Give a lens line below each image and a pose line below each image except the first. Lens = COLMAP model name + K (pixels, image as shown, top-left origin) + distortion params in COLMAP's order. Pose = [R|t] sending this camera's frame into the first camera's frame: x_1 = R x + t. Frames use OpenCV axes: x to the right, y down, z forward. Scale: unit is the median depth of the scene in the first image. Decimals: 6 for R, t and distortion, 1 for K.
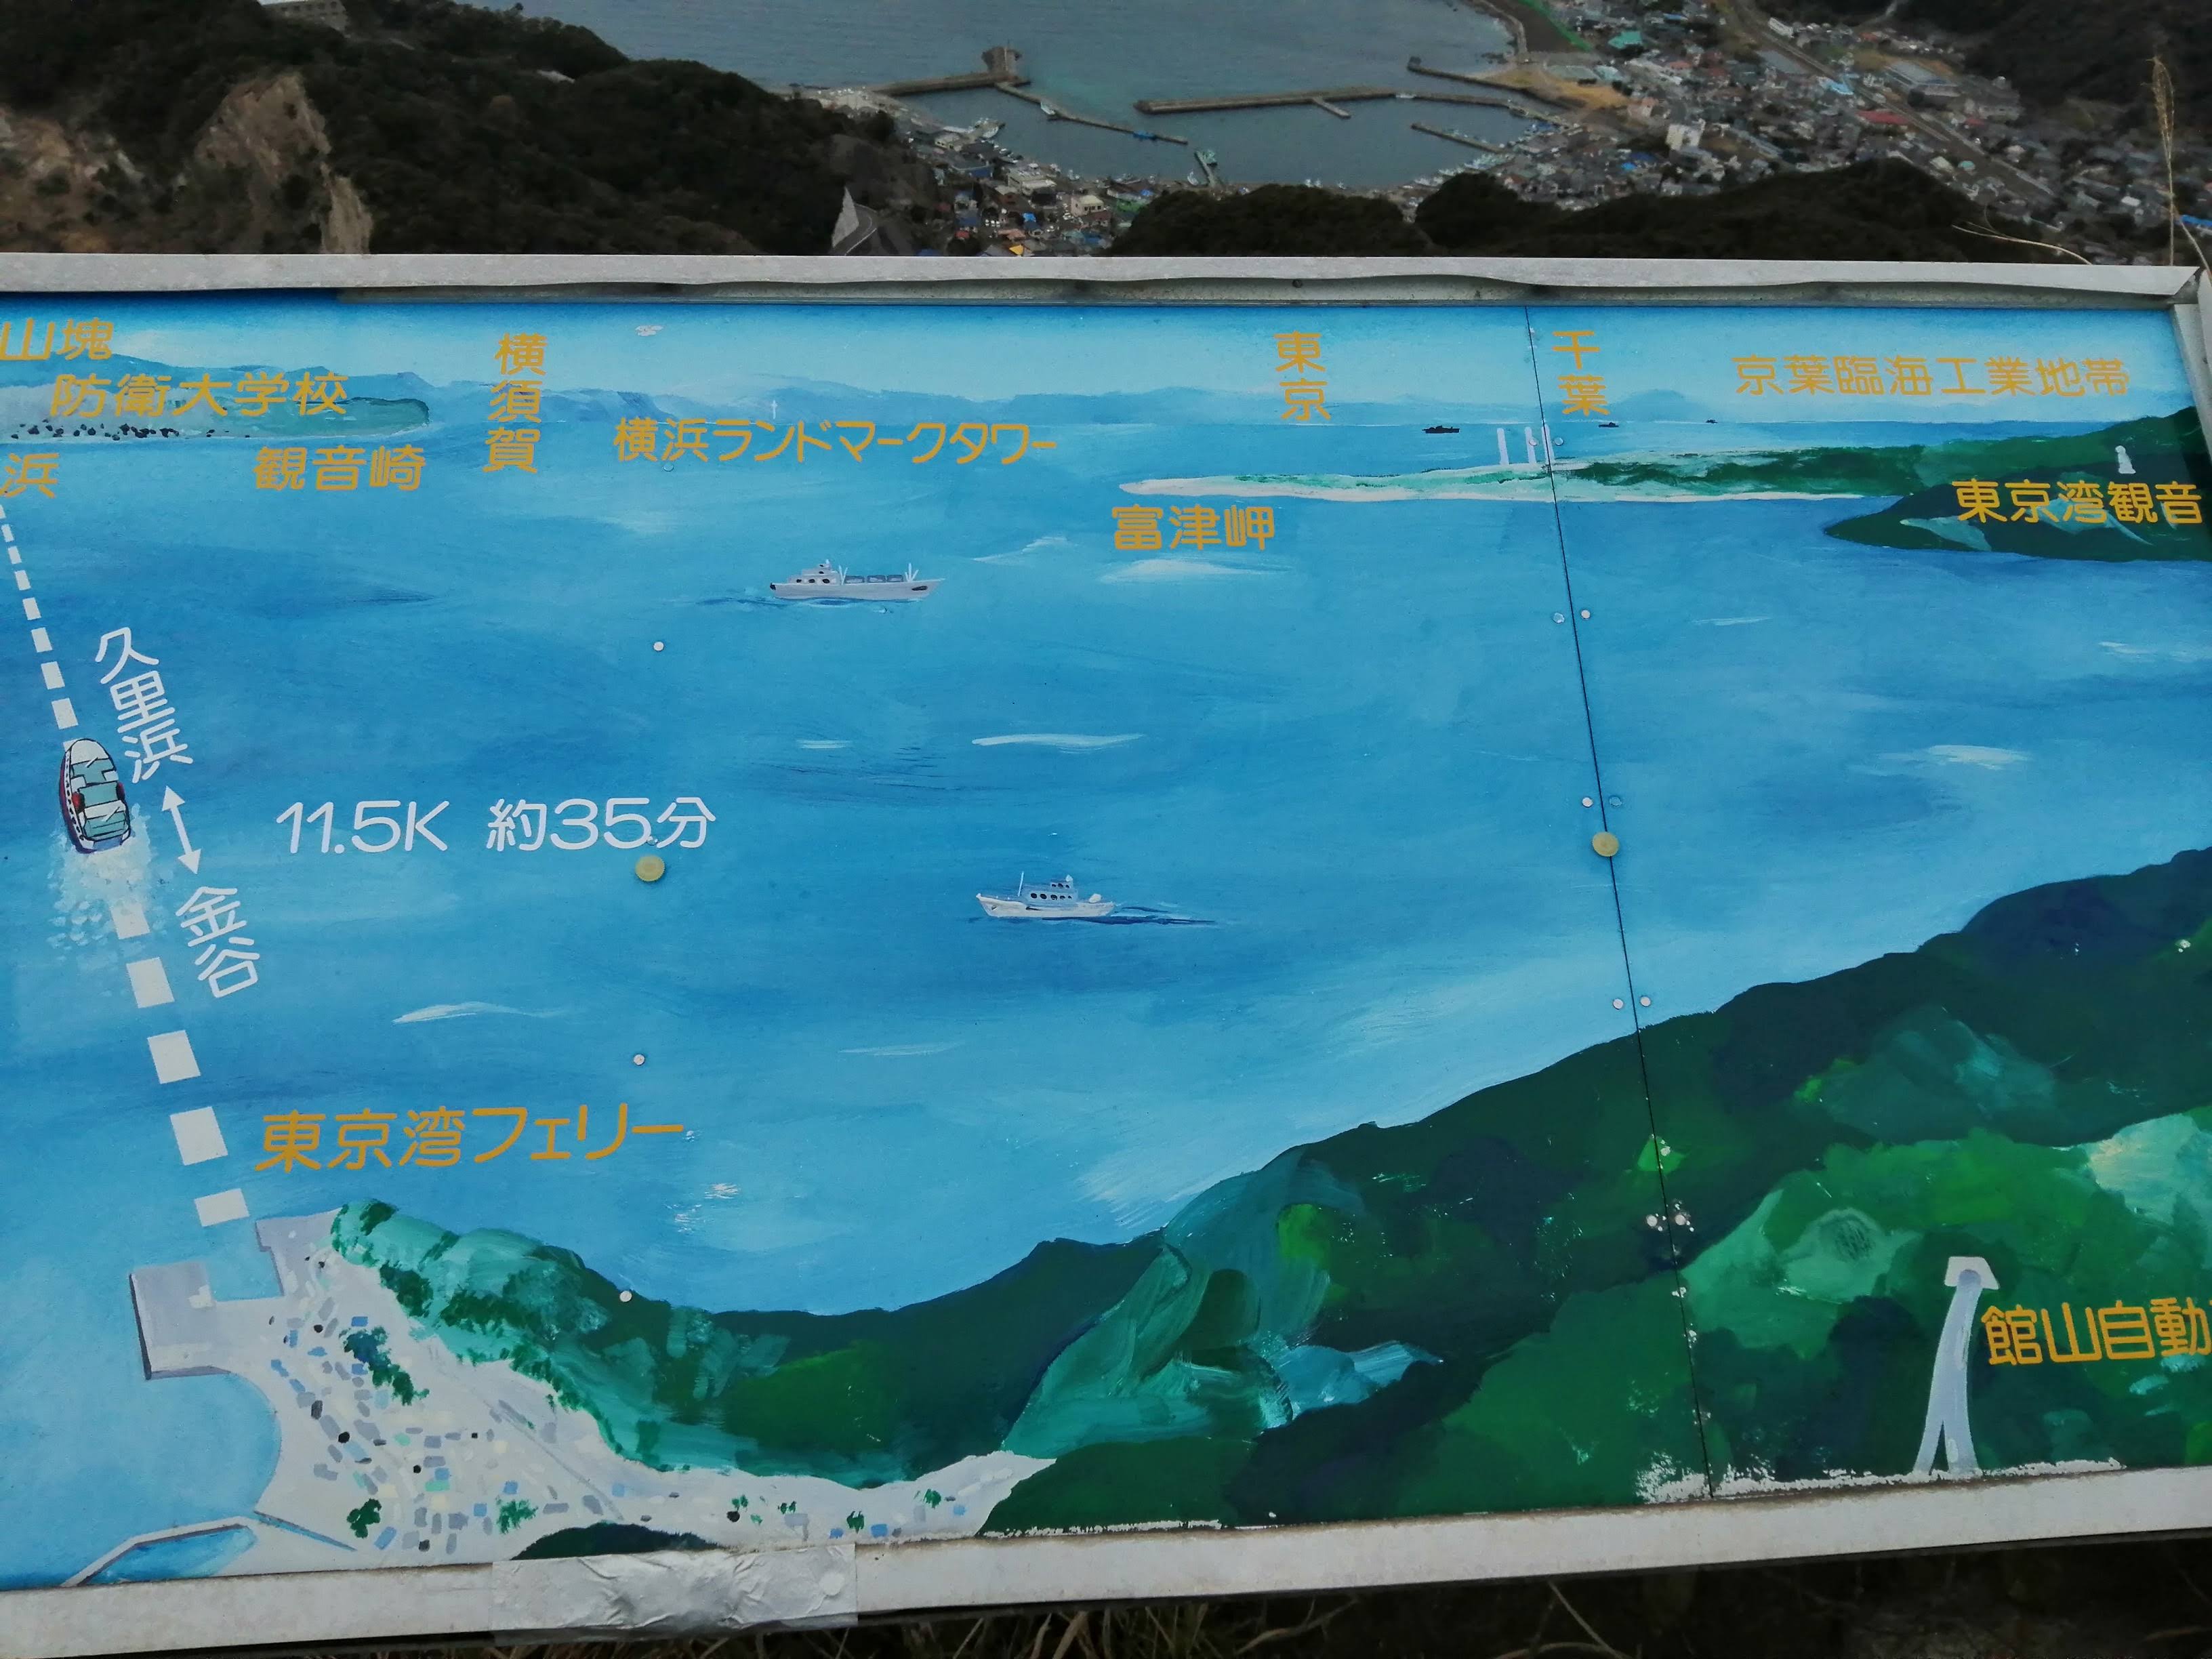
lens RADIAL K [[1758.2, 0, 1106.0], [0, 1758.2, 829.5], [0, 0, 1]] dist [0.037183, -0.081785]
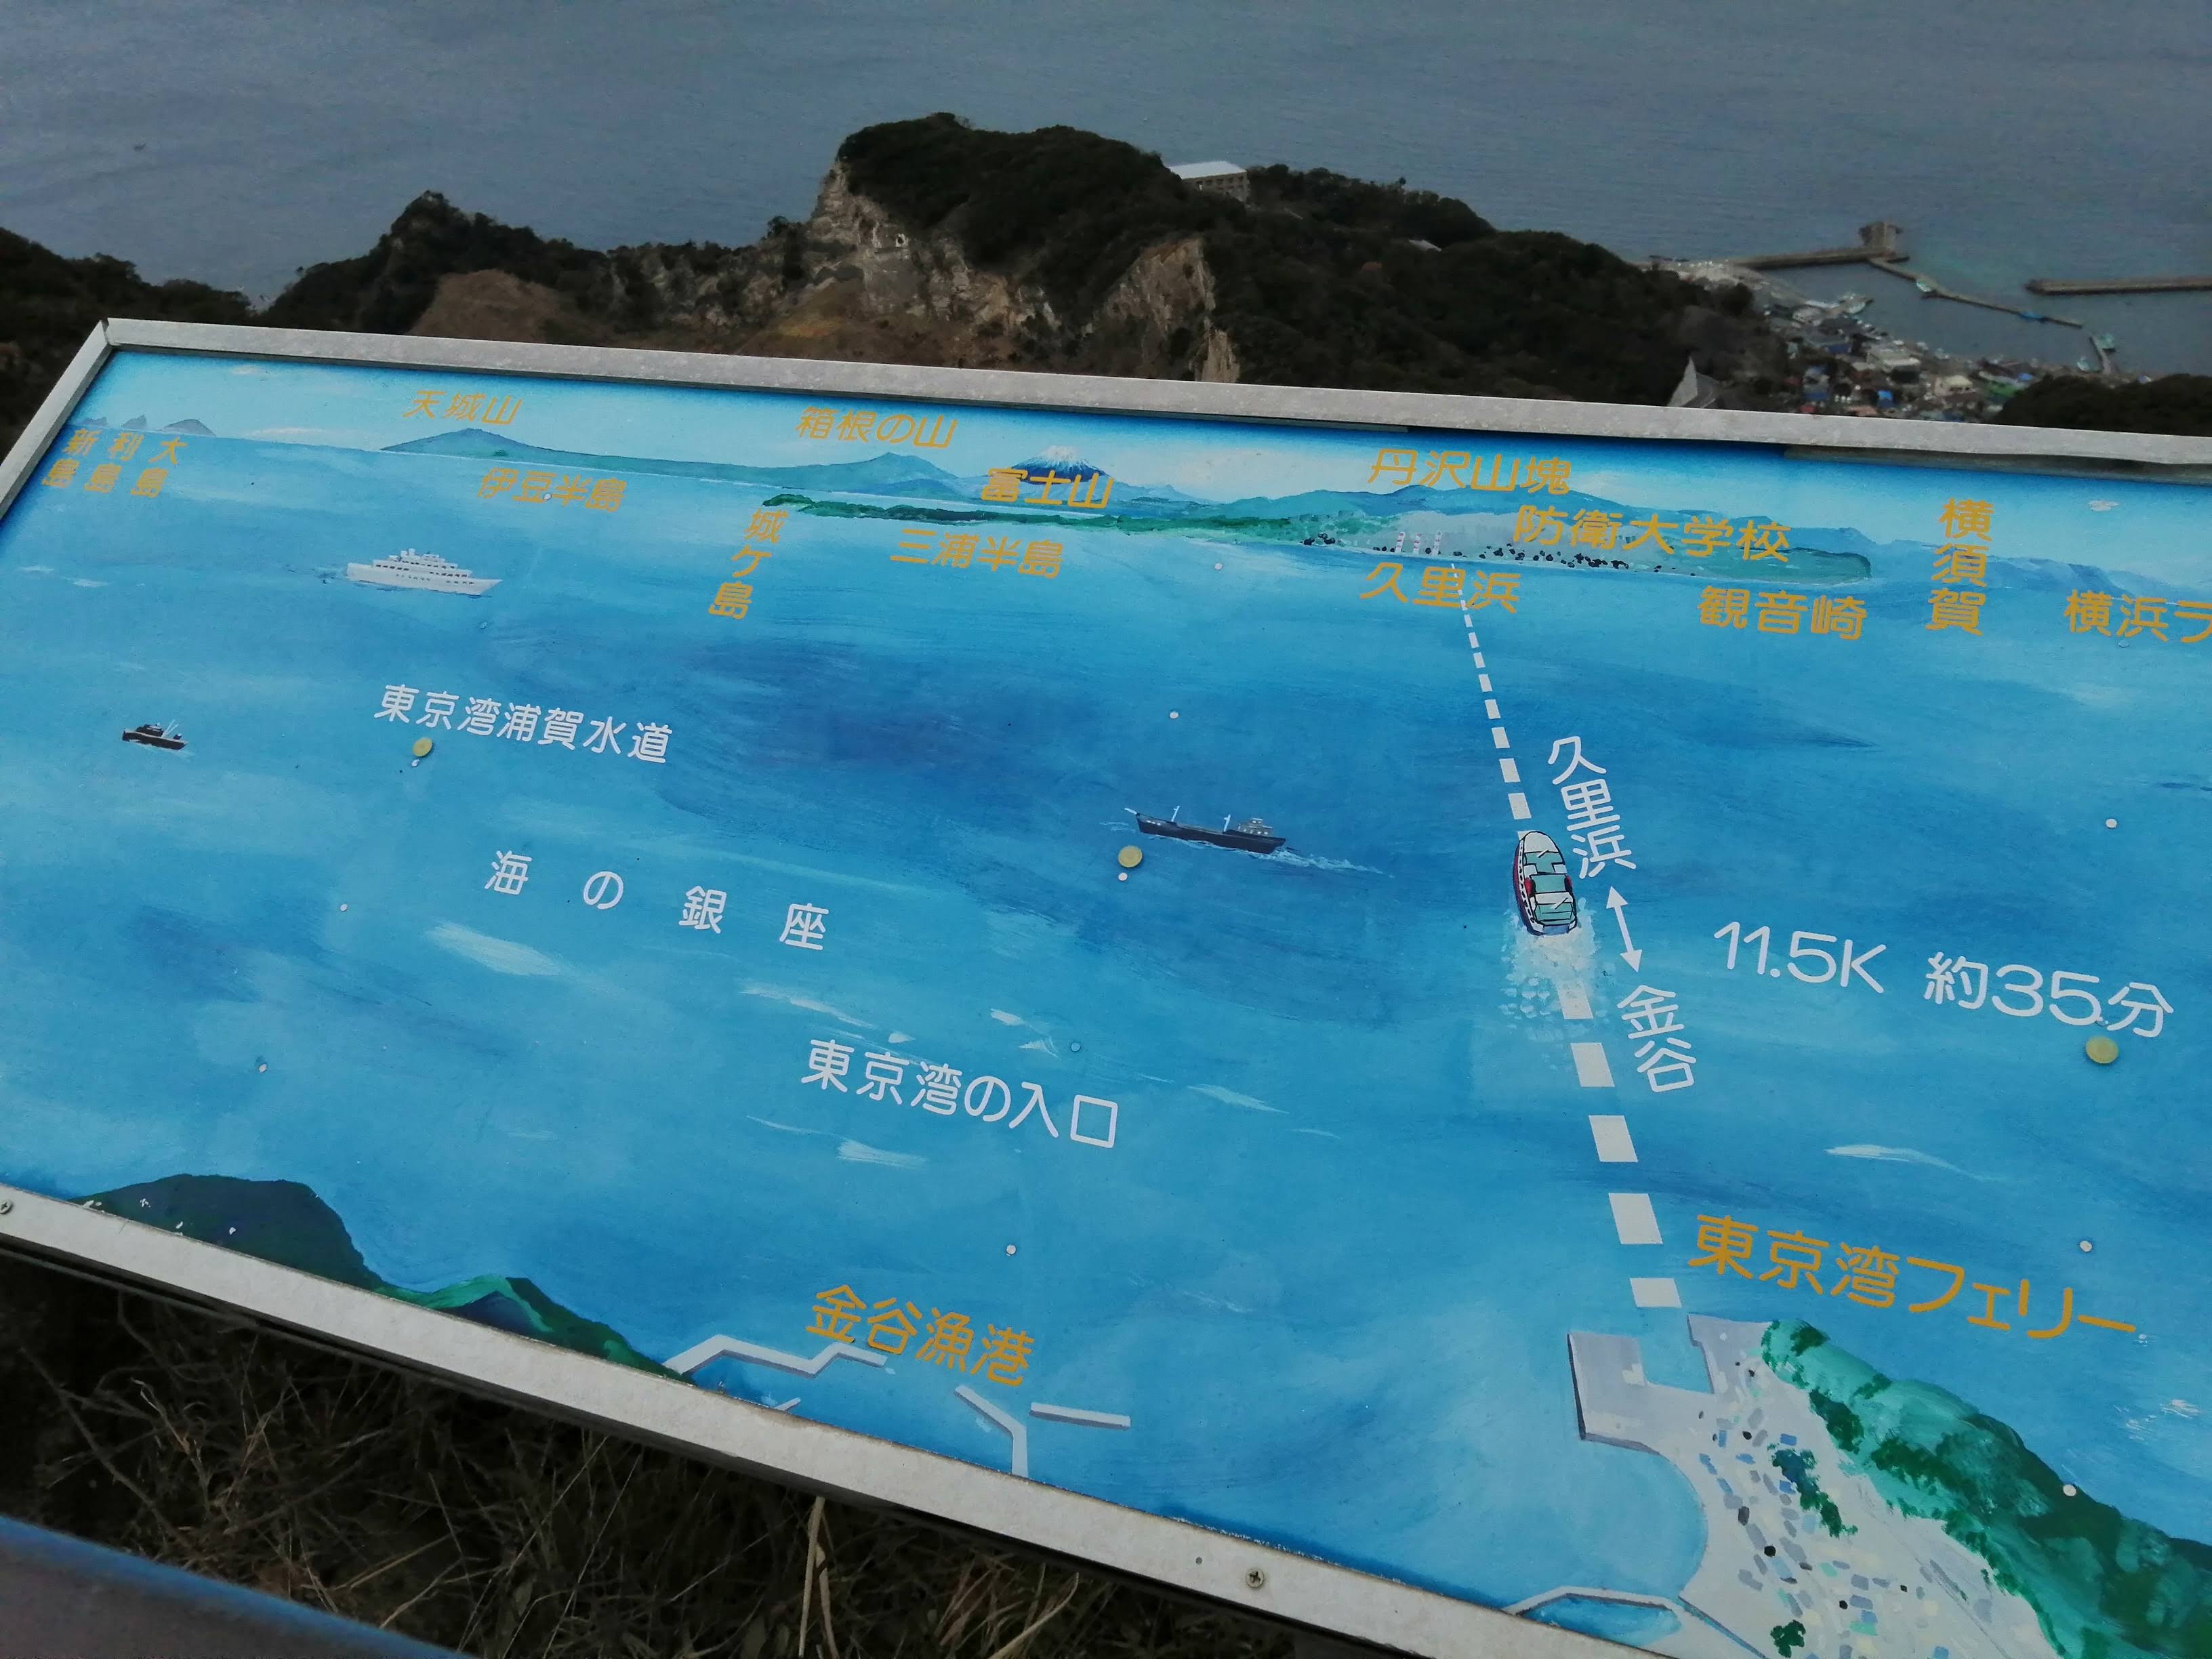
lens RADIAL K [[1758.2, 0, 1106.0], [0, 1758.2, 829.5], [0, 0, 1]] dist [0.037183, -0.081785]
pose [[0.901956, 0.148046, -0.405658, -0.377423], [-0.181675, 0.982308, -0.045447, 0.046443], [0.391753, 0.114689, 0.912895, -0.109751]]
